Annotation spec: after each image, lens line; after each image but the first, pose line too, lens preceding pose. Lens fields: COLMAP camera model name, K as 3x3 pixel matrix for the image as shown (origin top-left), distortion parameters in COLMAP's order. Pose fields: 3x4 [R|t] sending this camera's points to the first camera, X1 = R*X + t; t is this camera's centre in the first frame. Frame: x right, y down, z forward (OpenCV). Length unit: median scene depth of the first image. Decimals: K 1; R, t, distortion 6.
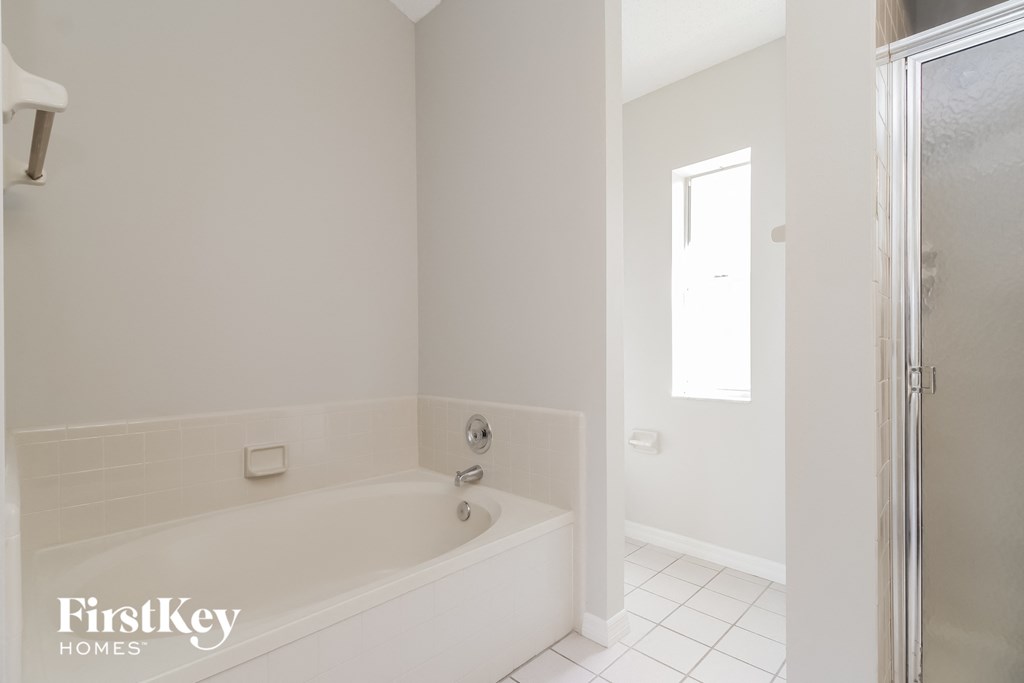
lens RADIAL K [[478.7, 0, 509.8], [0, 478.7, 347.6], [0, 0, 1]] dist [0.025871, -0.021043]
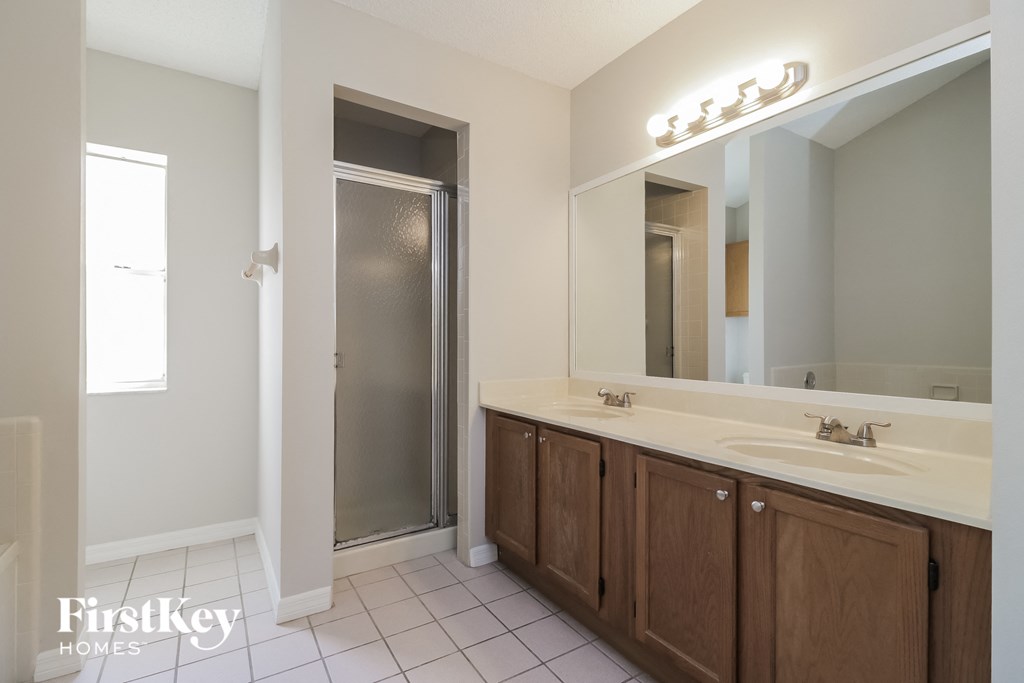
lens RADIAL K [[478.7, 0, 509.8], [0, 478.7, 347.6], [0, 0, 1]] dist [0.025871, -0.021043]
pose [[0.208302, -0.003242, 0.978059, -0.395111], [-0.010199, 0.999933, 0.005487, 0.002500], [-0.978011, -0.011119, 0.208255, 0.025443]]
